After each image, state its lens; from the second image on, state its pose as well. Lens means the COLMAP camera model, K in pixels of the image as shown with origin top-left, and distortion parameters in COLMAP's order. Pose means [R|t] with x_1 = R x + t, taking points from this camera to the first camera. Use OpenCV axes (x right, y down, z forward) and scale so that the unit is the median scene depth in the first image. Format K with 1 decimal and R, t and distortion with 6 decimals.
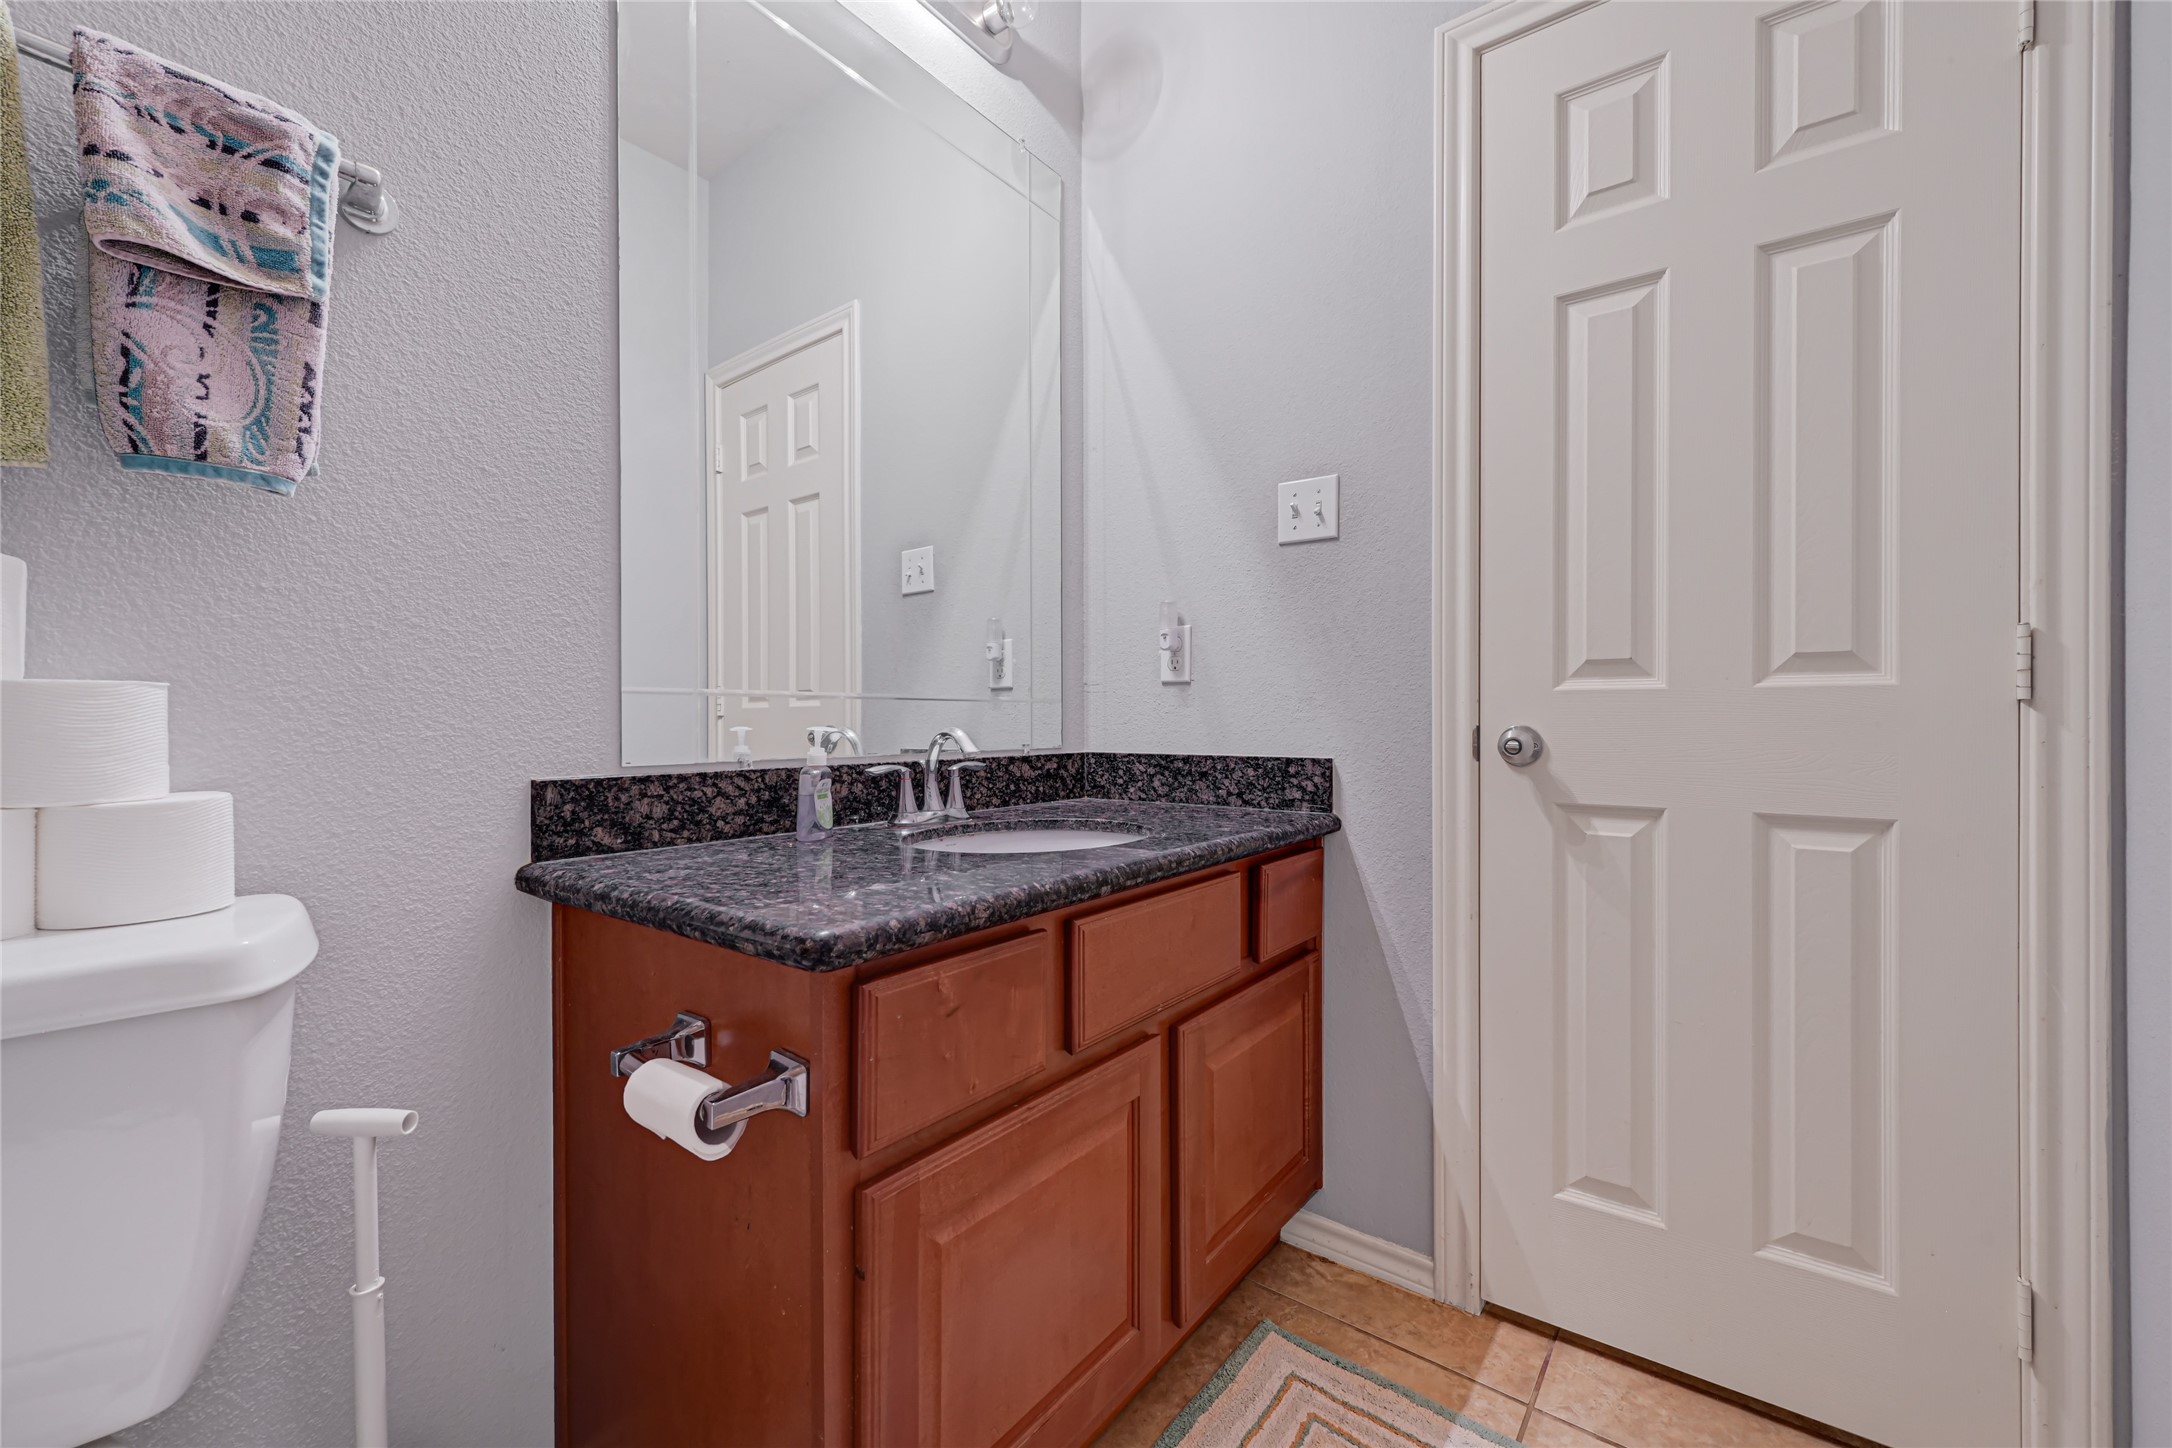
lens RADIAL K [[898.2, 0, 1074.6], [0, 898.2, 730.1], [0, 0, 1]] dist [0.000212, -0.000169]
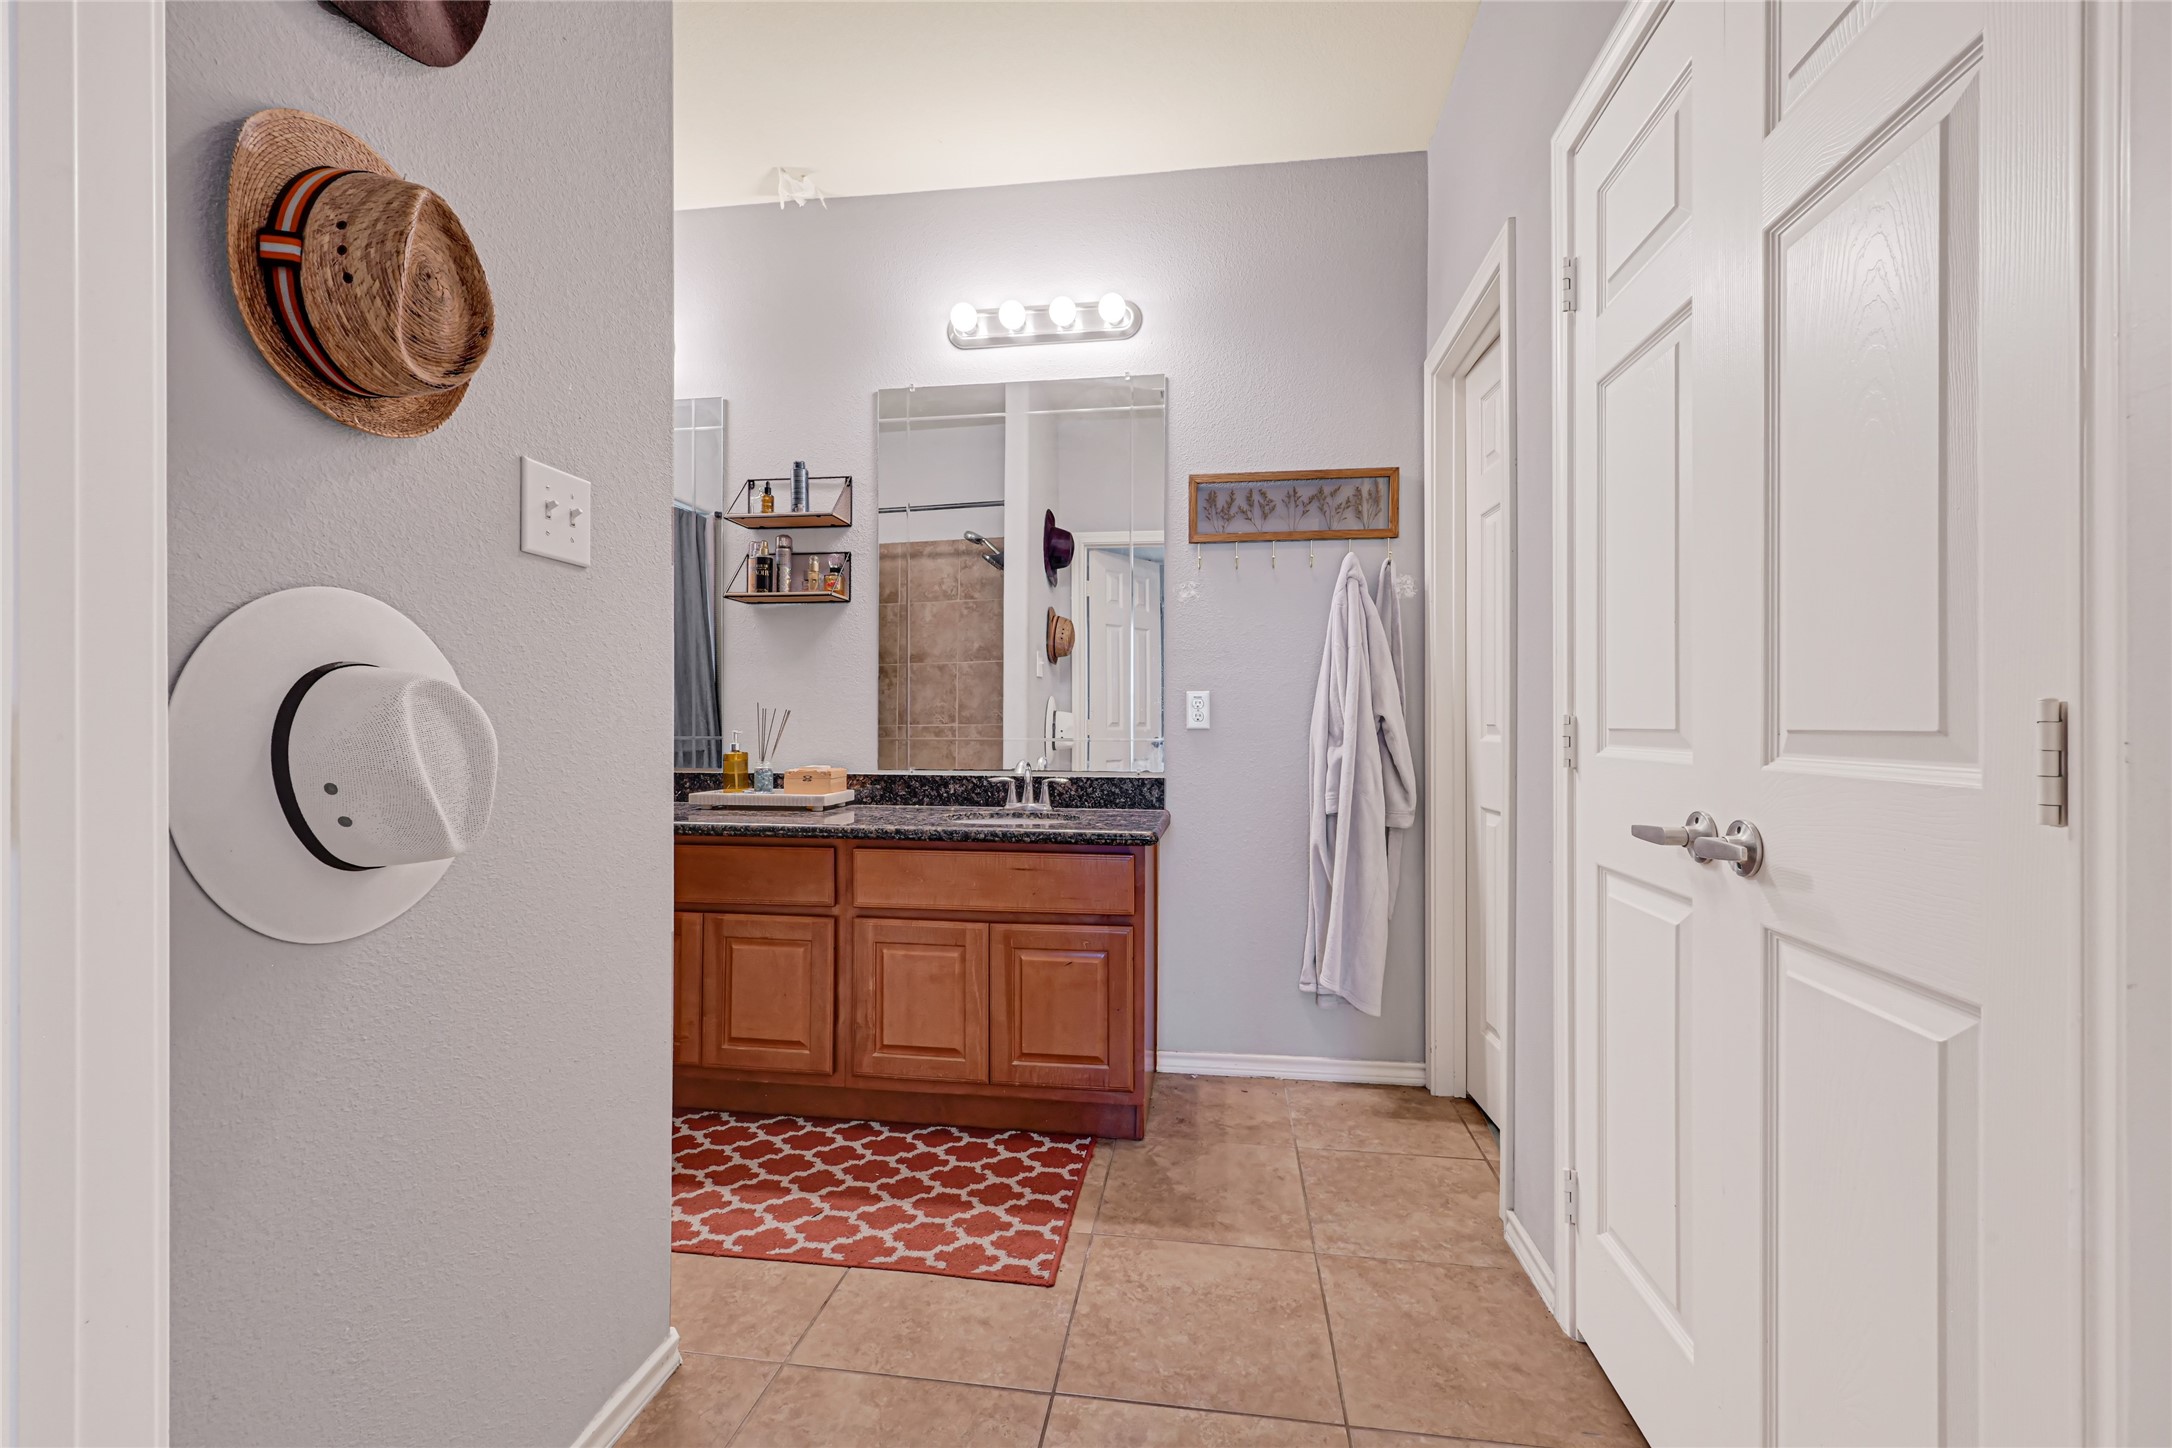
lens RADIAL K [[898.2, 0, 1078.5], [0, 898.2, 725.3], [0, 0, 1]] dist [0.000212, -0.000169]
pose [[0.471241, 0.000866, -0.882004, 1.665136], [-0.006985, 0.999972, -0.002750, -0.072639], [0.881977, 0.007457, 0.471234, 0.251258]]
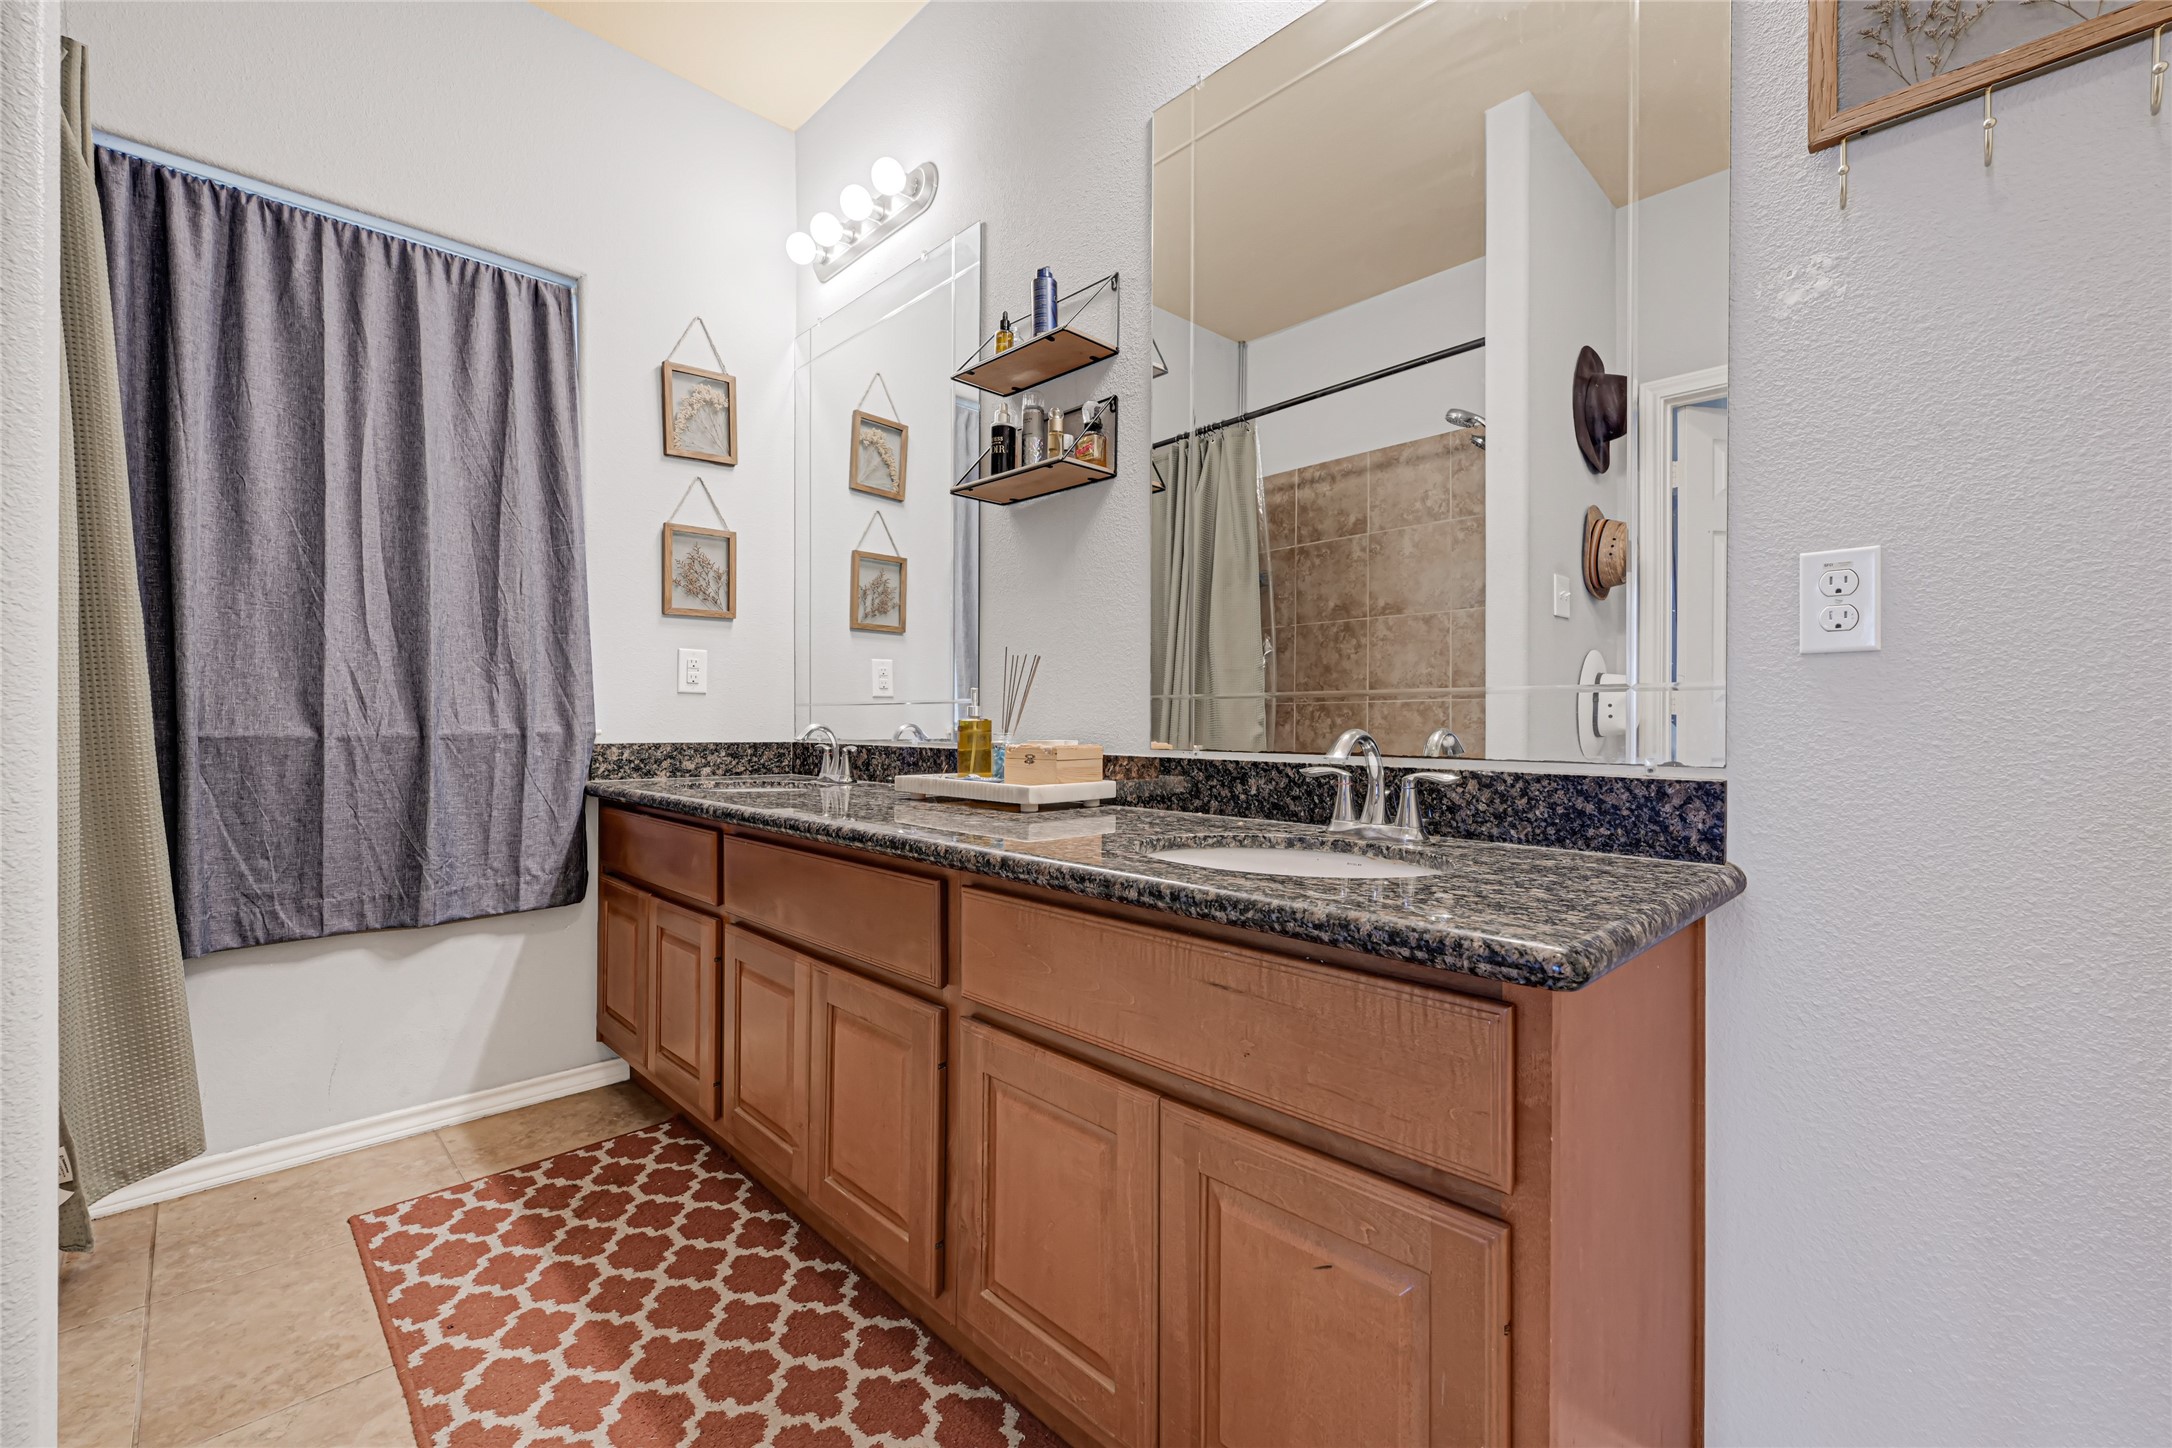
lens RADIAL K [[898.2, 0, 1093.6], [0, 898.2, 725.8], [0, 0, 1]] dist [0.000212, -0.000169]
pose [[-0.144867, 0.003349, -0.989445, 0.822844], [-0.010706, 0.999930, 0.004952, -0.007366], [0.989393, 0.011310, -0.144821, 0.947846]]
